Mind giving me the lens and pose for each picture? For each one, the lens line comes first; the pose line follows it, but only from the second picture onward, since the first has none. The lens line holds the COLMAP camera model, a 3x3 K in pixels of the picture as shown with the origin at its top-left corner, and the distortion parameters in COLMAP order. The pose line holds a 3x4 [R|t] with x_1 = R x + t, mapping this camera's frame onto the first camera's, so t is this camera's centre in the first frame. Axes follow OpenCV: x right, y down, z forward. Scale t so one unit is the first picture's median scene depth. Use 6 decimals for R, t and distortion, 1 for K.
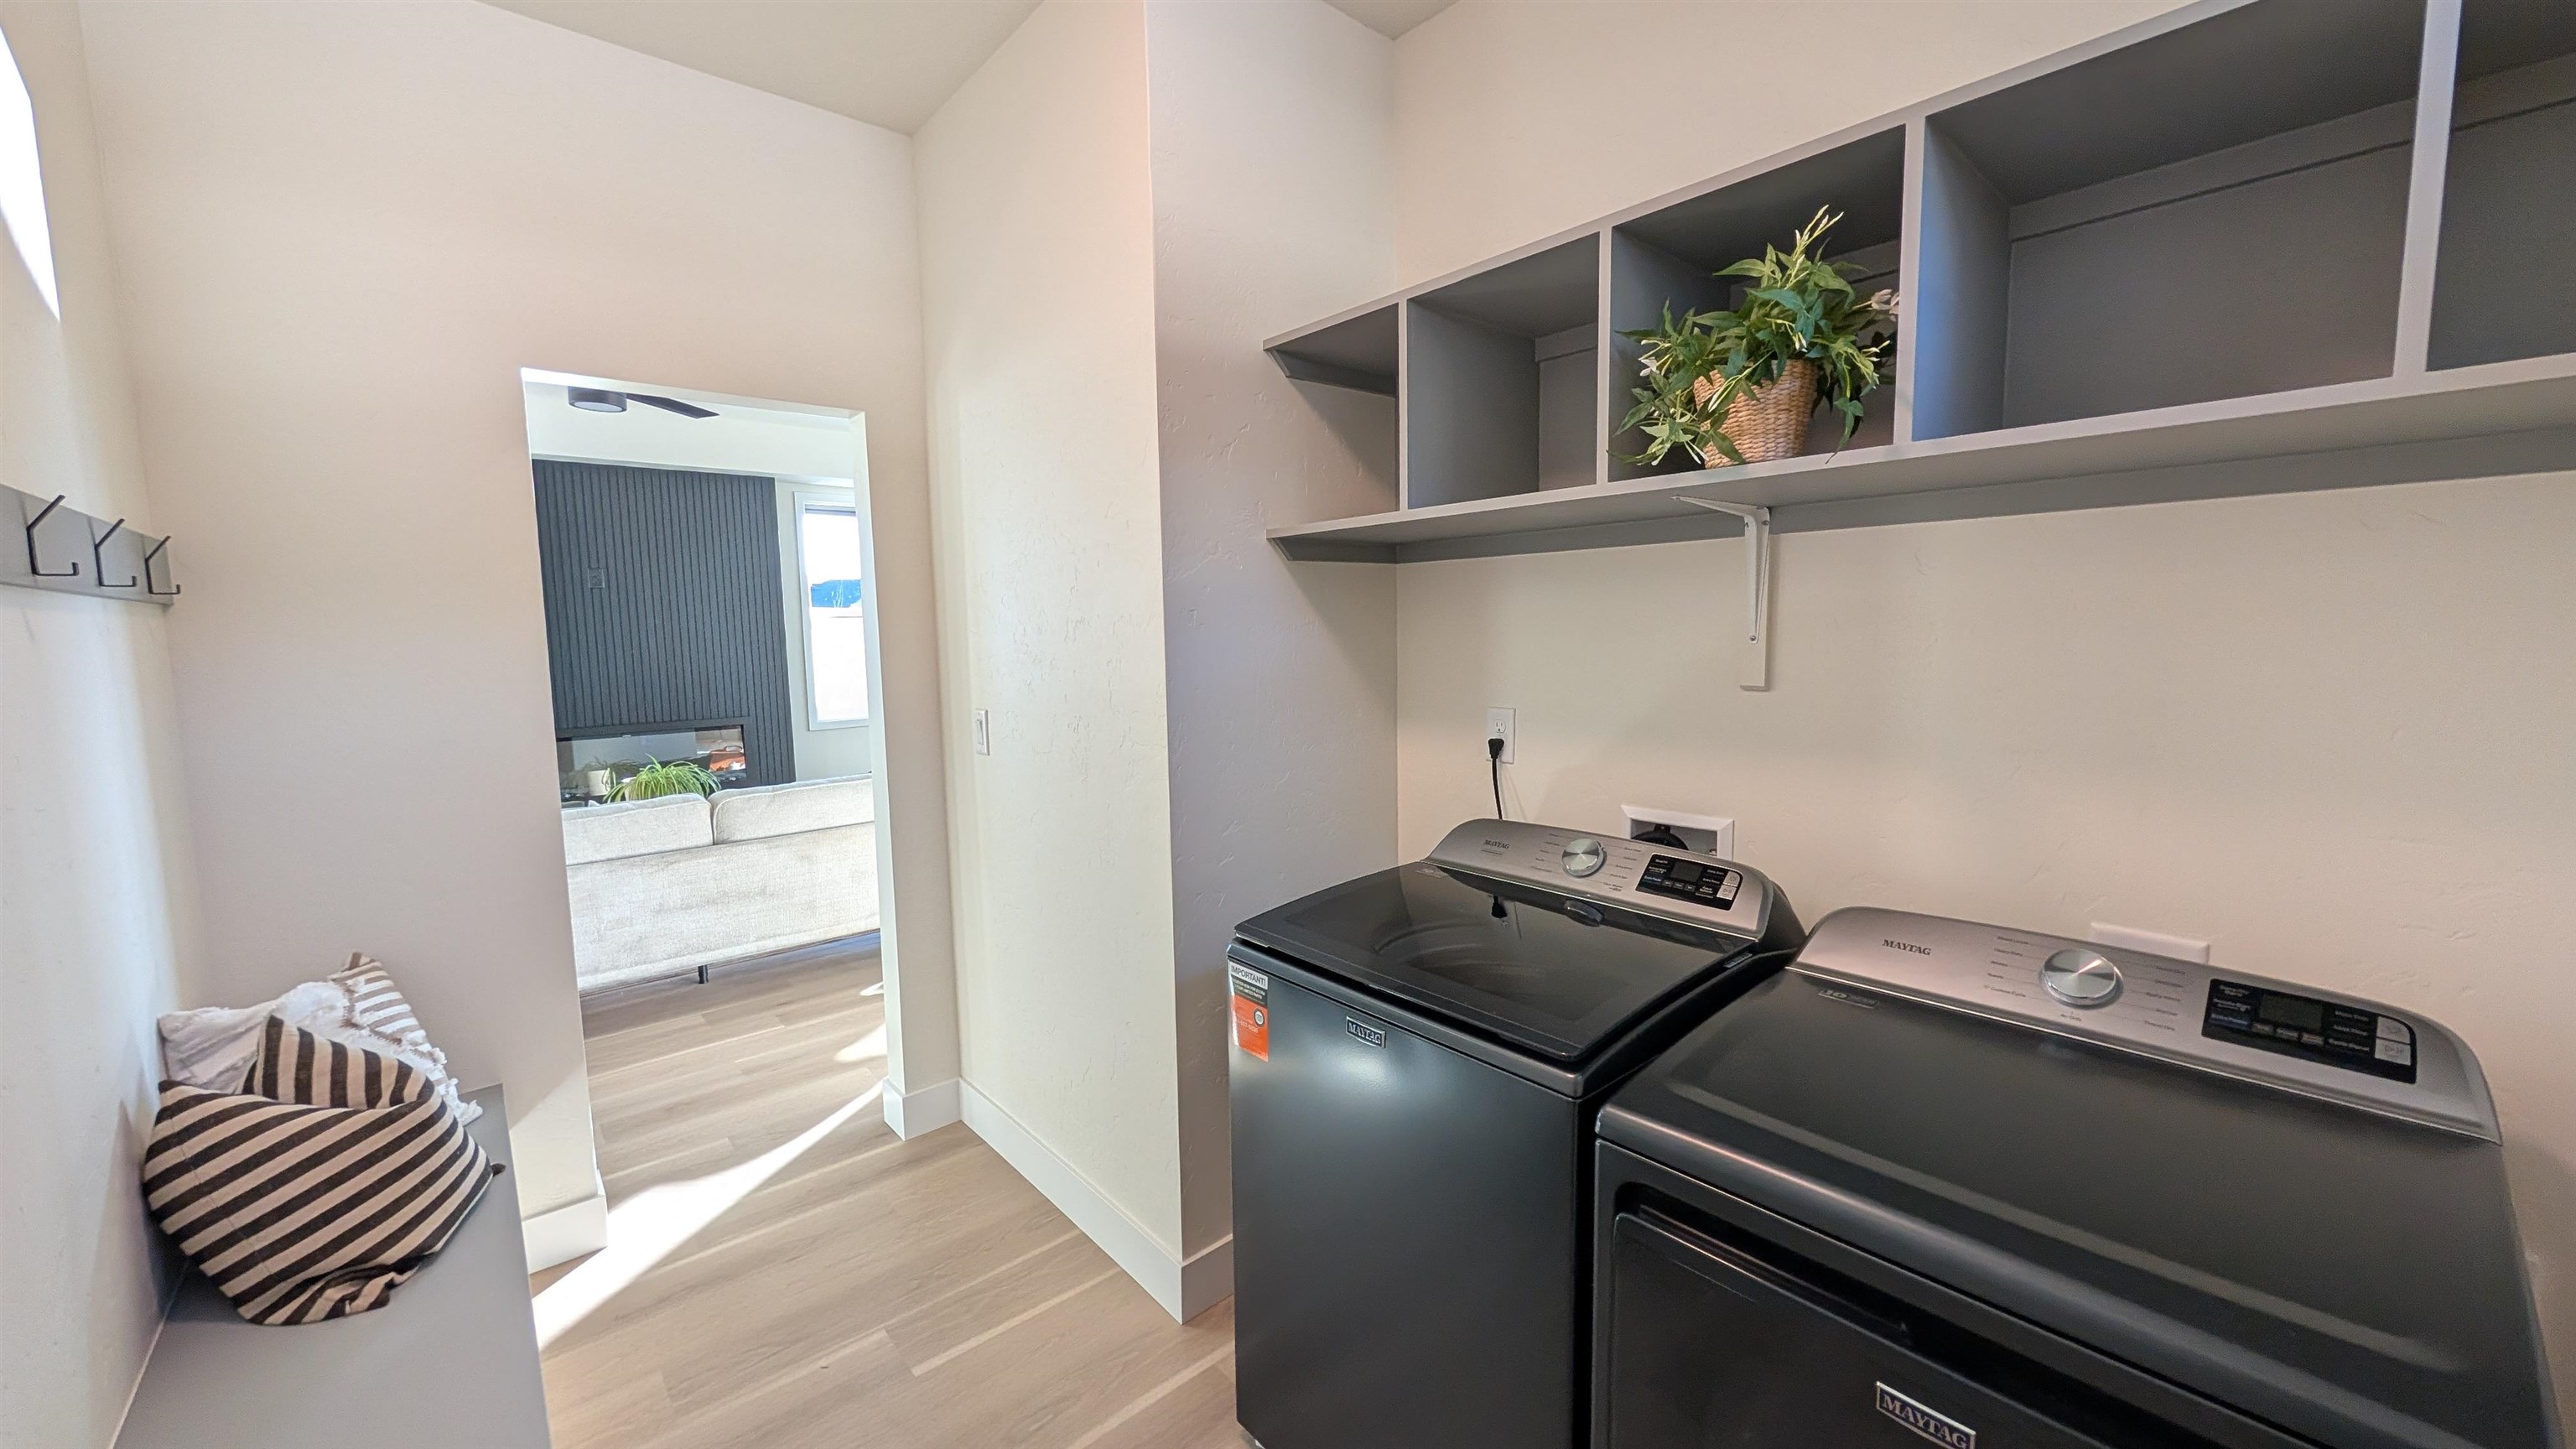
lens RADIAL K [[969.8, 0, 1288.0], [0, 969.8, 724.5], [0, 0, 1]] dist [0.000469, 0.000012]
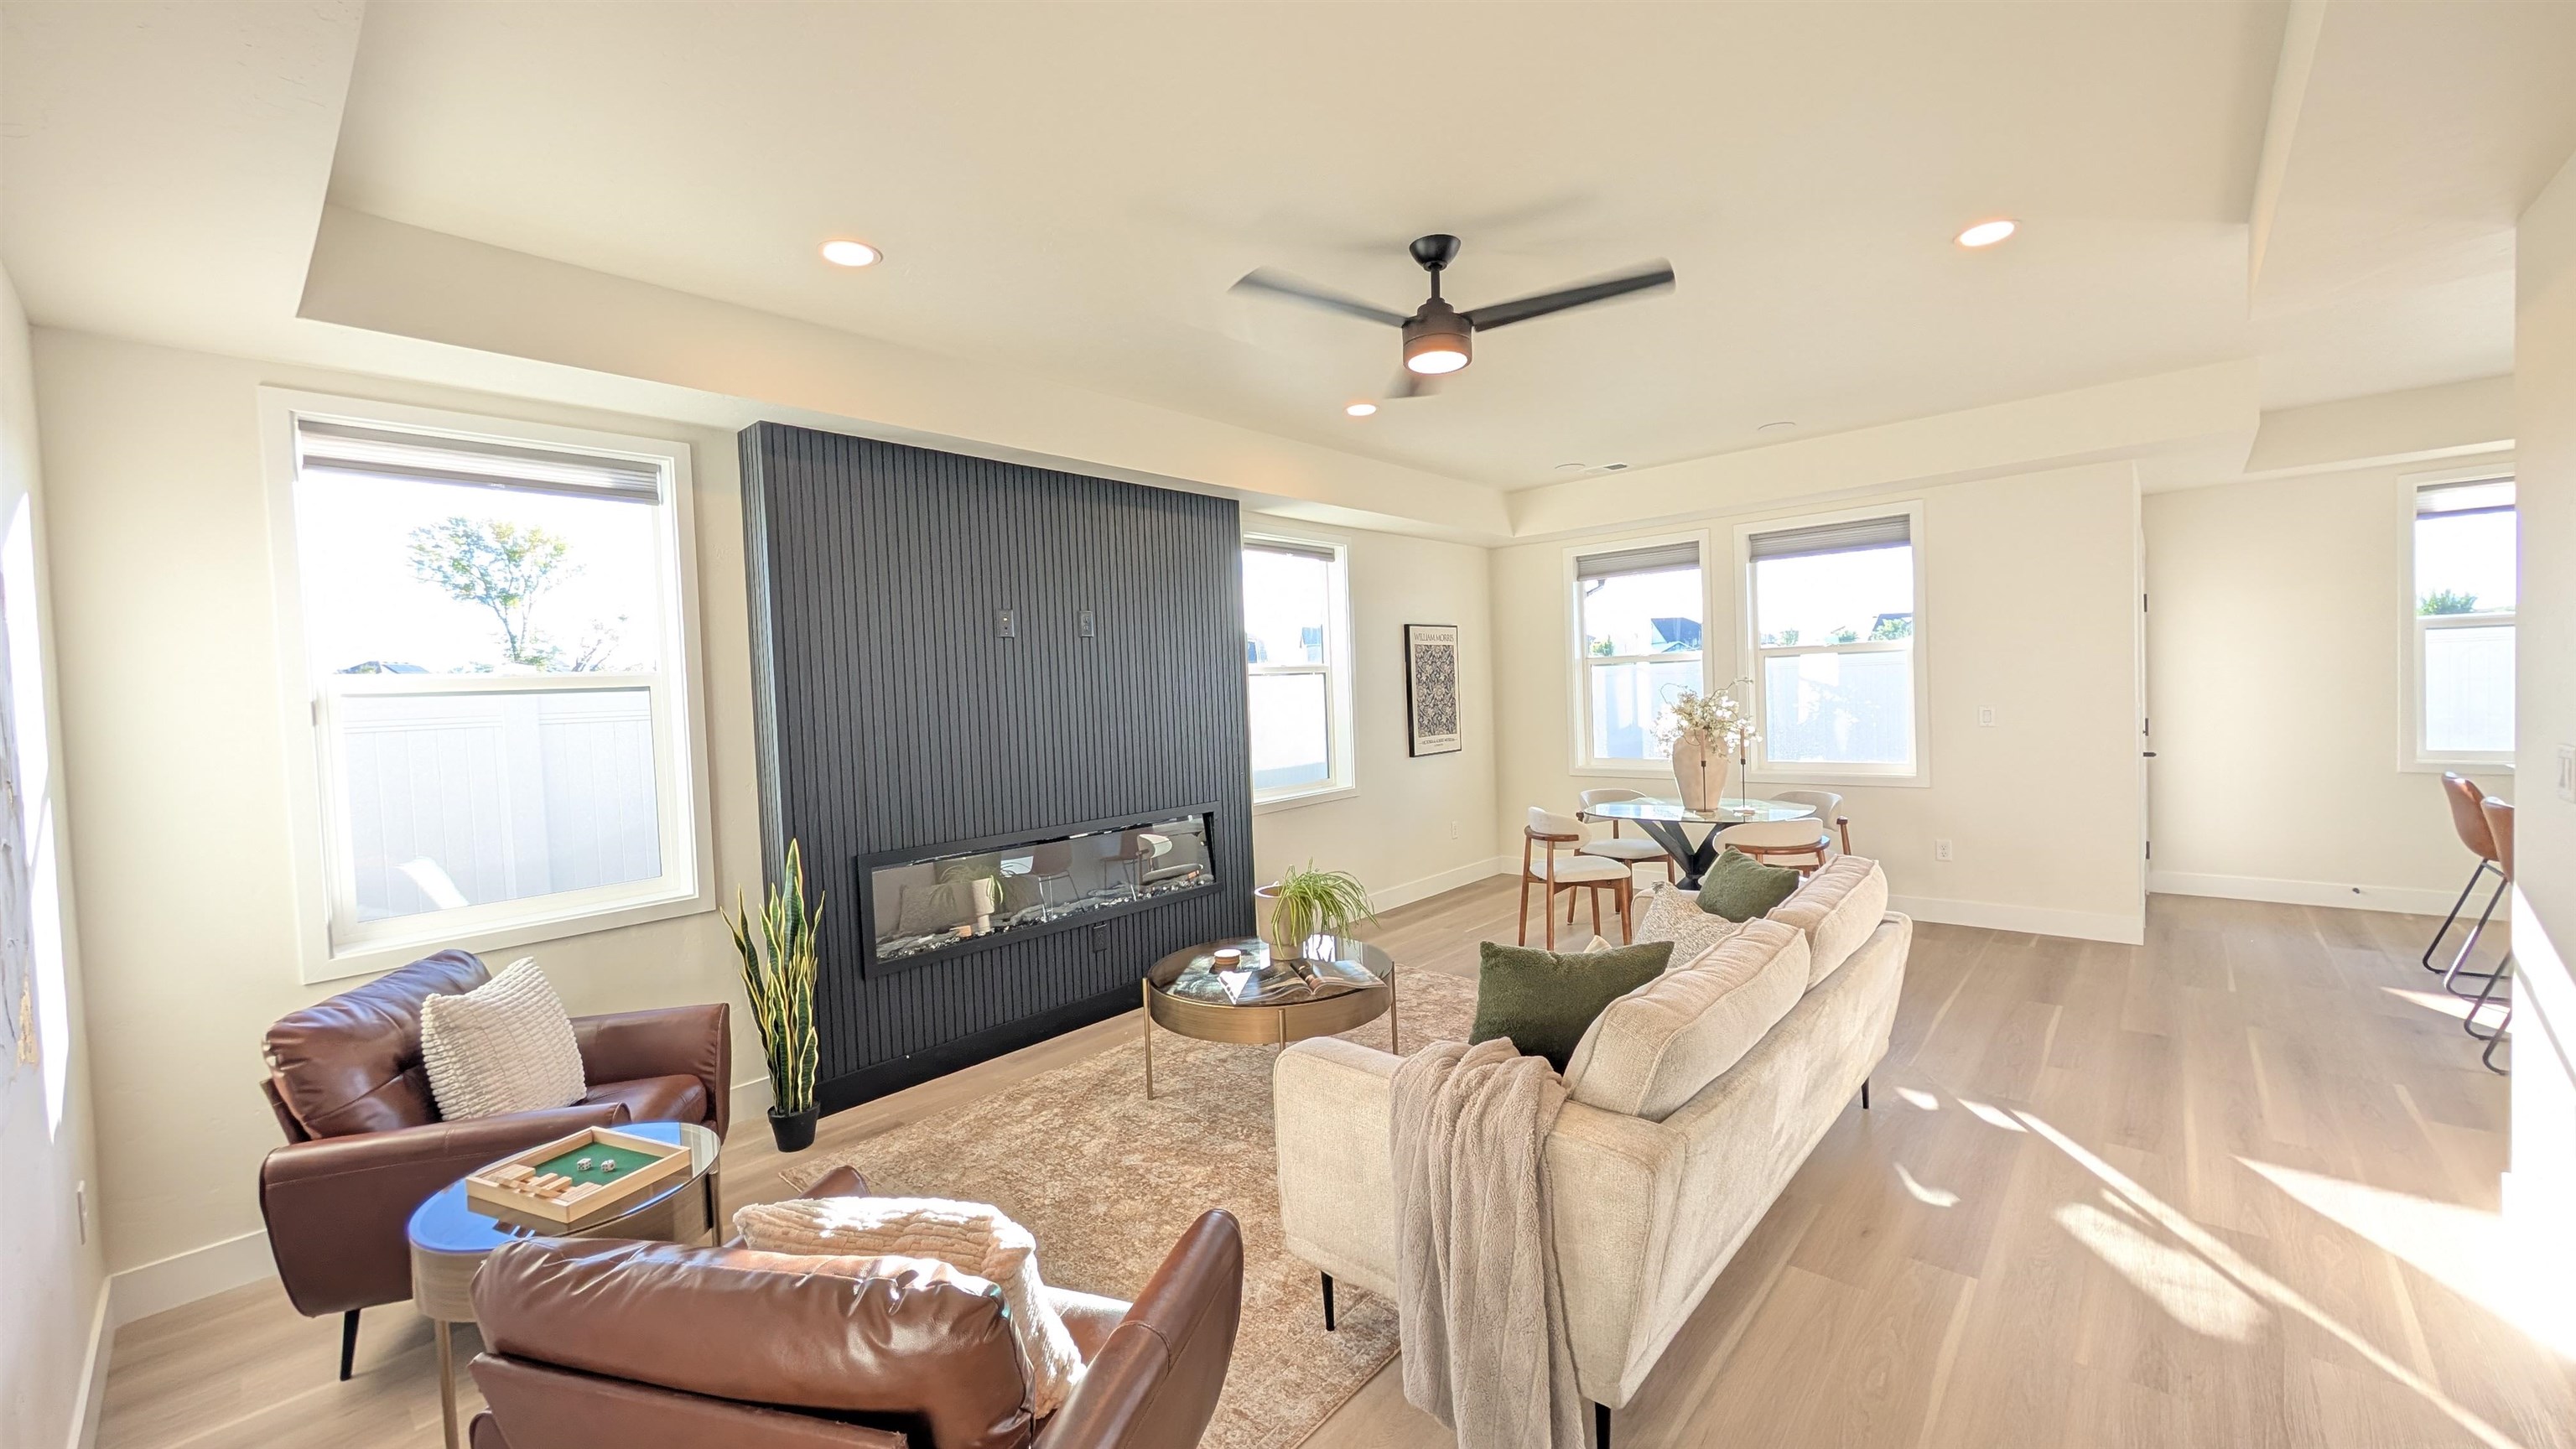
lens RADIAL K [[969.8, 0, 1288.0], [0, 969.8, 724.5], [0, 0, 1]] dist [0.000469, 0.000012]
pose [[0.993588, -0.024384, 0.110401, -0.983704], [0.032497, 0.996854, -0.072292, -0.020232], [-0.108291, 0.075417, 0.991255, 0.370309]]
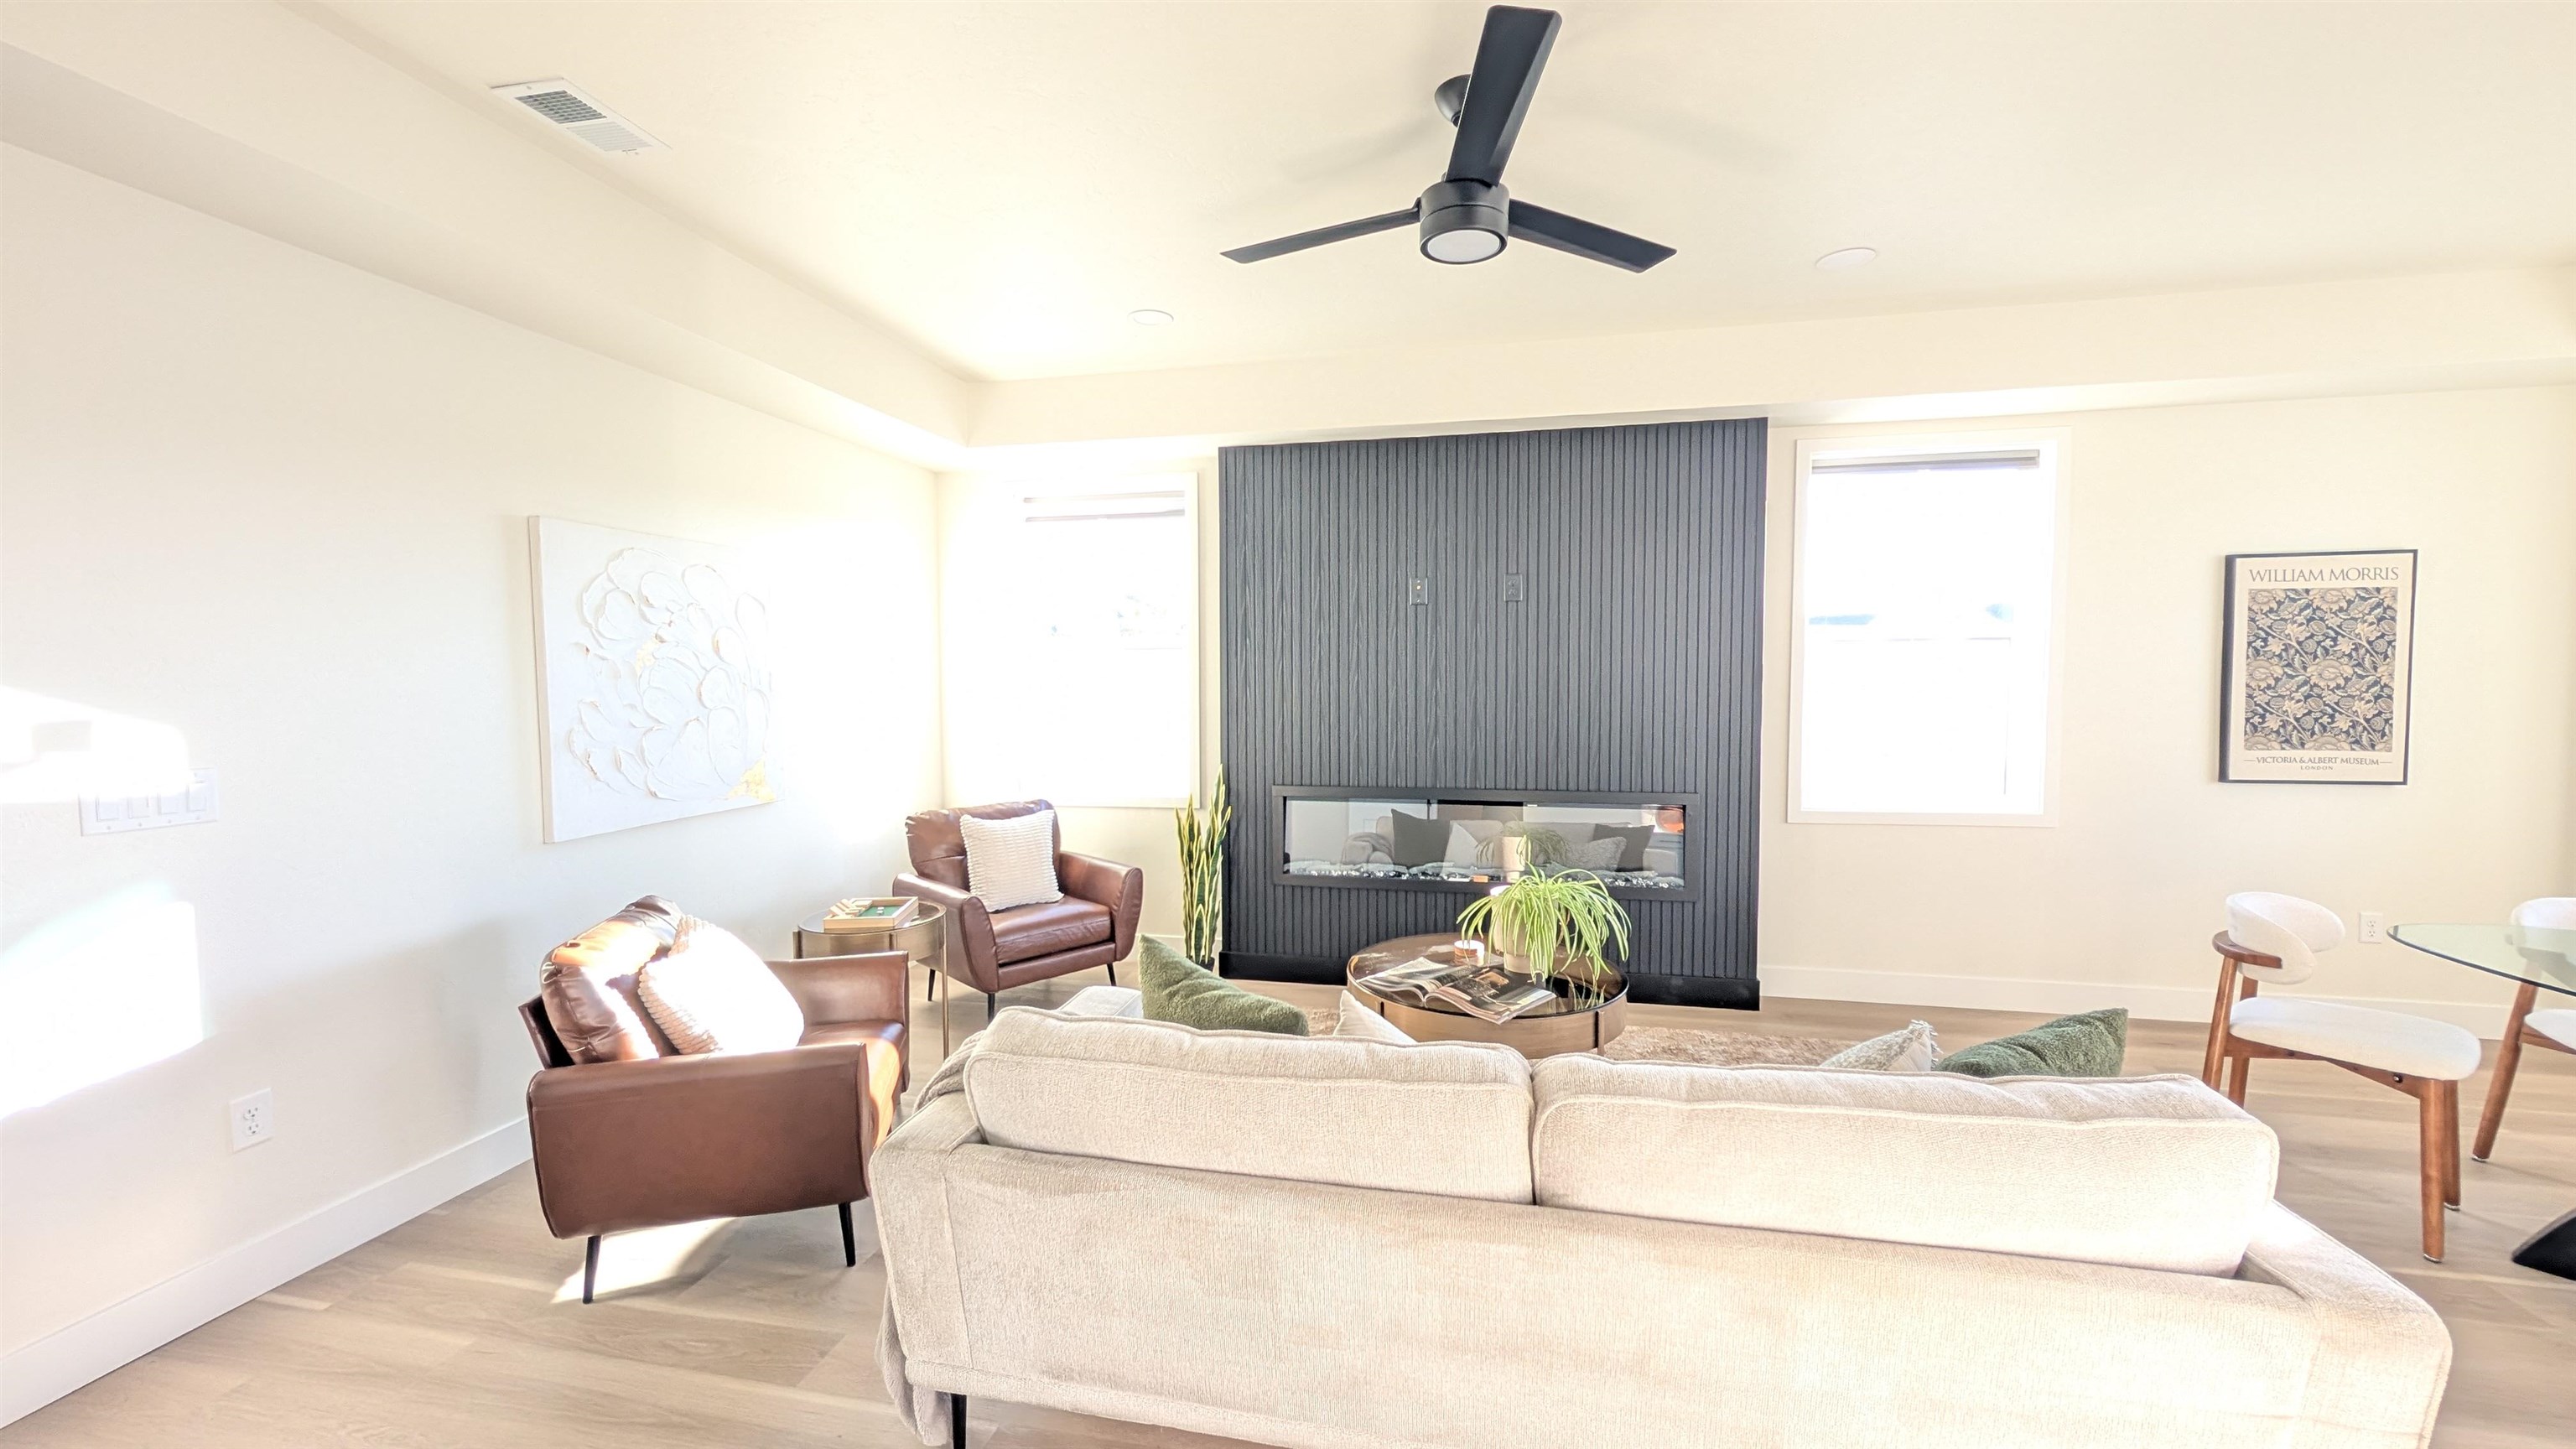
lens RADIAL K [[969.8, 0, 1288.0], [0, 969.8, 724.5], [0, 0, 1]] dist [0.000469, 0.000012]
pose [[0.598521, 0.058223, -0.798989, -0.345110], [-0.090093, 0.995920, 0.005085, -0.056275], [0.796025, 0.068940, 0.601325, 0.662469]]
